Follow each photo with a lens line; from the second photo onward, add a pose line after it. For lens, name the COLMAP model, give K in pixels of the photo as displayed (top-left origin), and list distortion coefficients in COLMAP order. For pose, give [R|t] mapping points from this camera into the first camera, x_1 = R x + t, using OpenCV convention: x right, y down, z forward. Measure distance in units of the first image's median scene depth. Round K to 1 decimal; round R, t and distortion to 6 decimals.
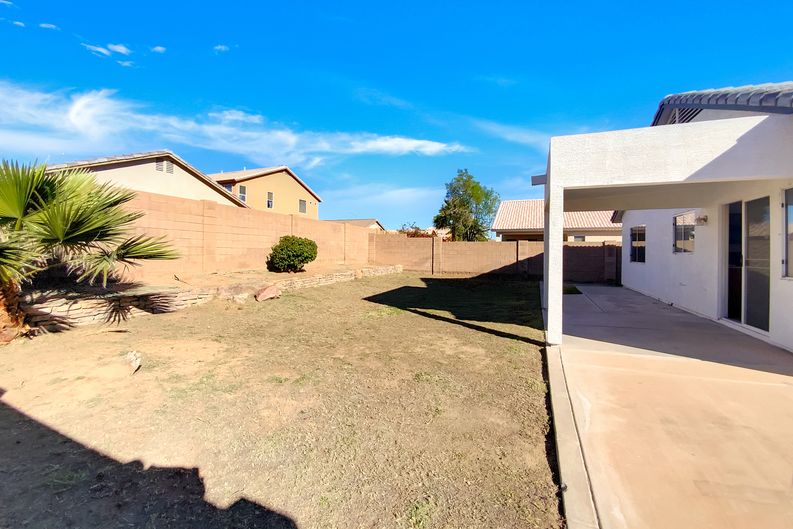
lens RADIAL K [[329.8, 0, 393.2], [0, 329.8, 248.4], [0, 0, 1]] dist [0.001216, -0.010531]
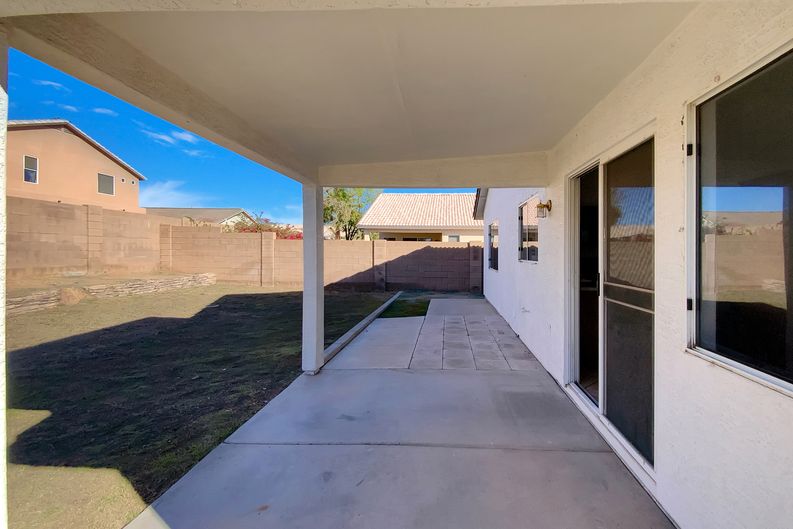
lens RADIAL K [[338.1, 0, 444.7], [0, 338.1, 241.0], [0, 0, 1]] dist [0.001546, 0.000142]
pose [[0.922476, 0.012742, 0.385844, 0.258844], [-0.005882, 0.999803, -0.018954, -0.006909], [-0.386010, 0.015215, 0.922369, 0.242821]]
